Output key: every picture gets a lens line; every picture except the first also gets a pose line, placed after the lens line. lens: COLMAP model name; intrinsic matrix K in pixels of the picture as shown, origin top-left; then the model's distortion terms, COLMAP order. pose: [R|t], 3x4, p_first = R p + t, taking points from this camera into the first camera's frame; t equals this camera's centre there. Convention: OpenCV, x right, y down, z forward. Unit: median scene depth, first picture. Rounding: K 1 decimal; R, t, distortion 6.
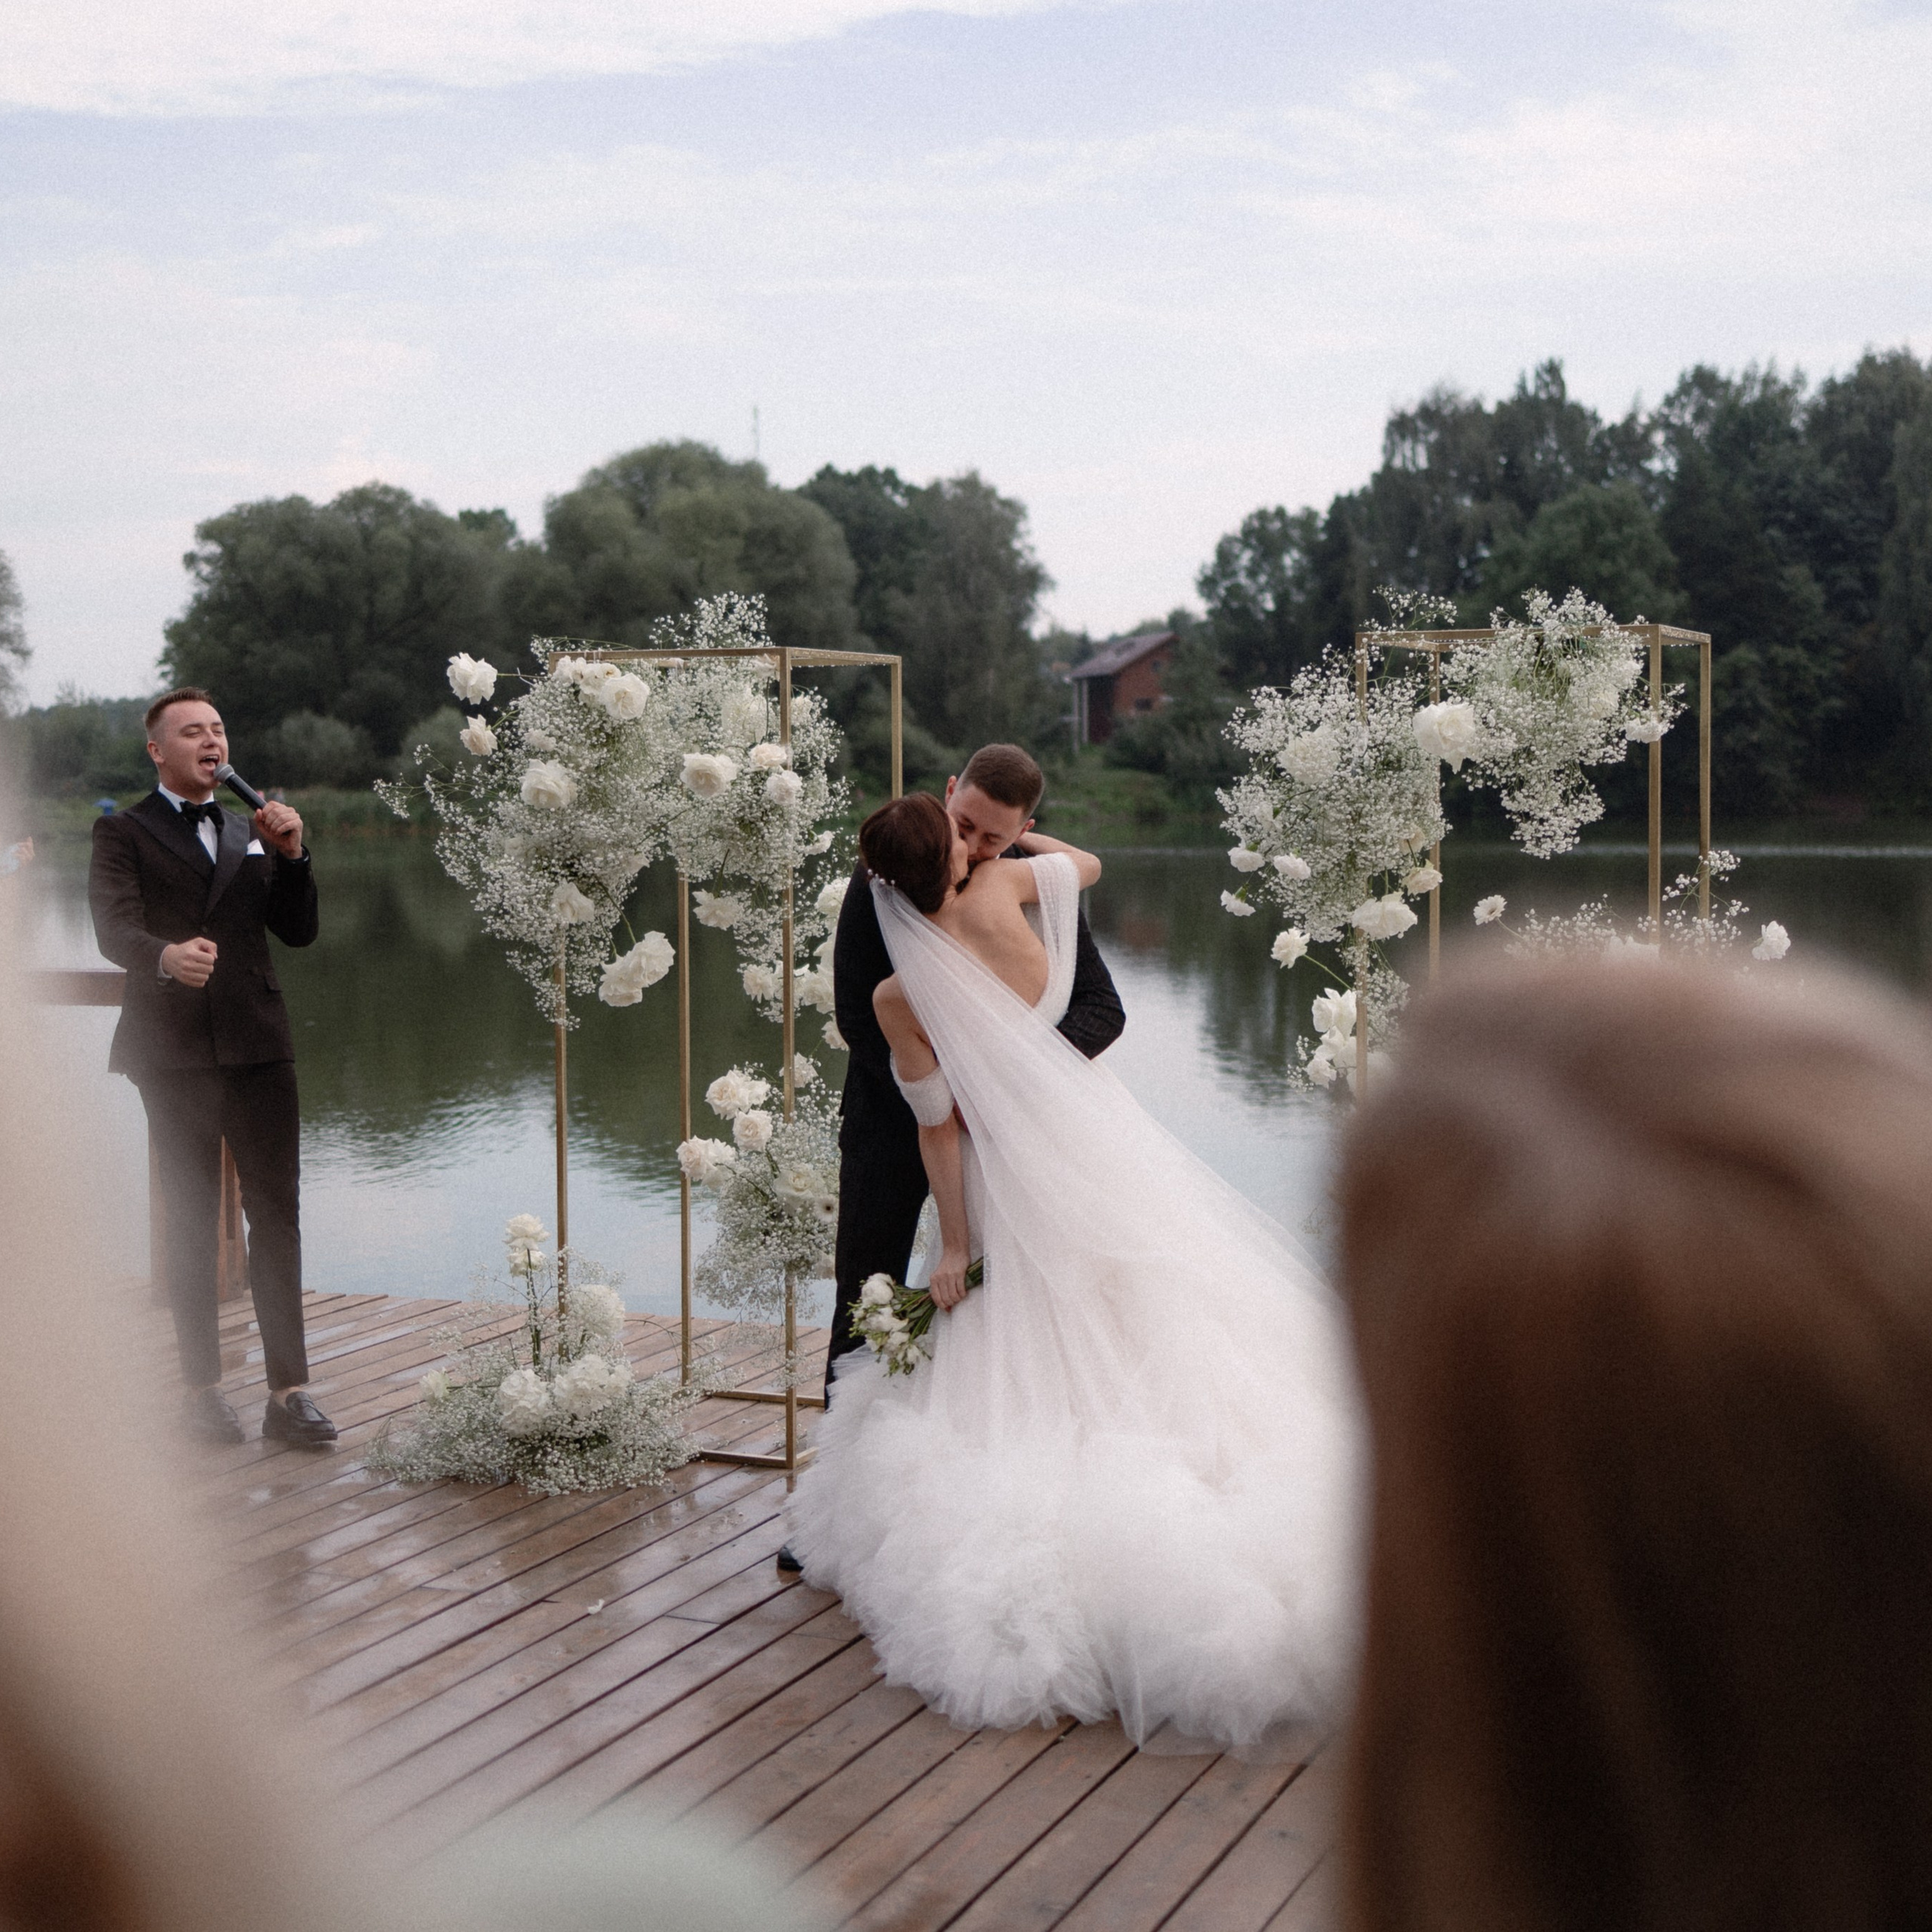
lens RADIAL K [[2712.6, 0, 966.0], [0, 2712.6, 966.0], [0, 0, 1]] dist [-0.057409, 0.005053]
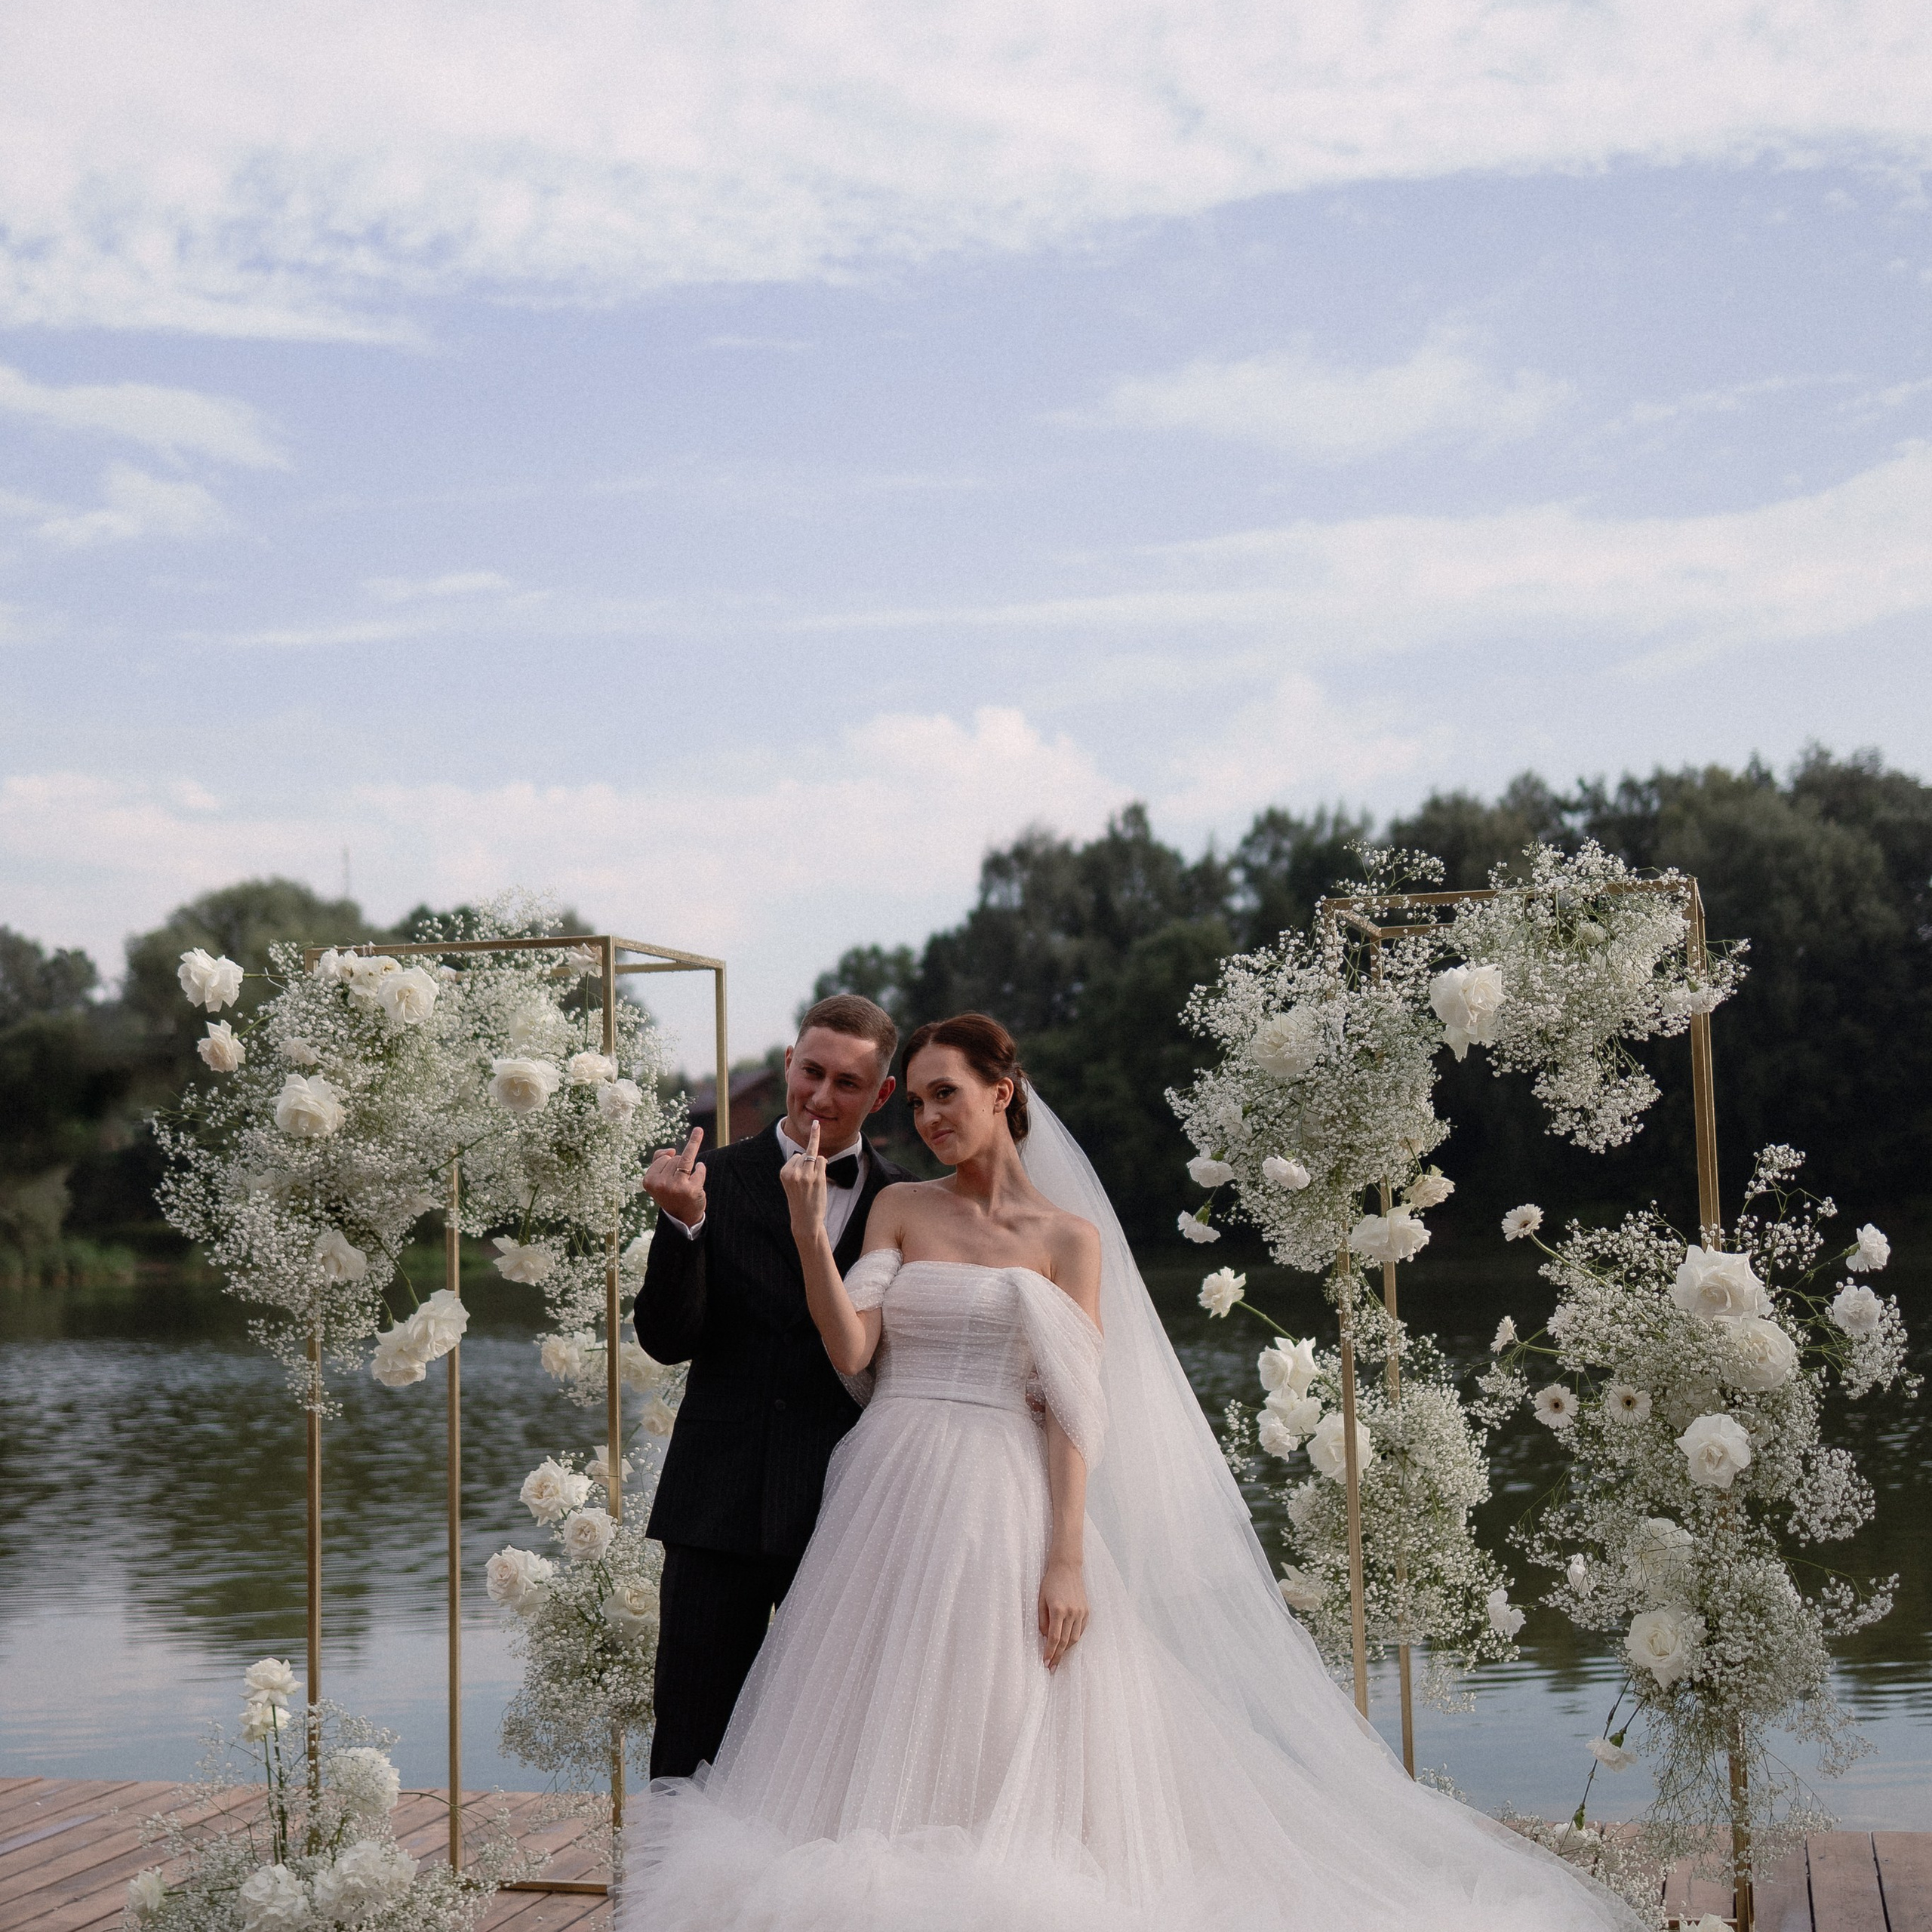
lens RADIAL K [[2712.6, 0, 966.0], [0, 2712.6, 966.0], [0, 0, 1]] dist [-0.057409, 0.005053]
pose [[0.988703, -0.004897, 0.149810, -0.081161], [0.029025, 0.986804, -0.159297, 0.024312], [-0.147053, 0.161845, 0.975798, 0.185313]]
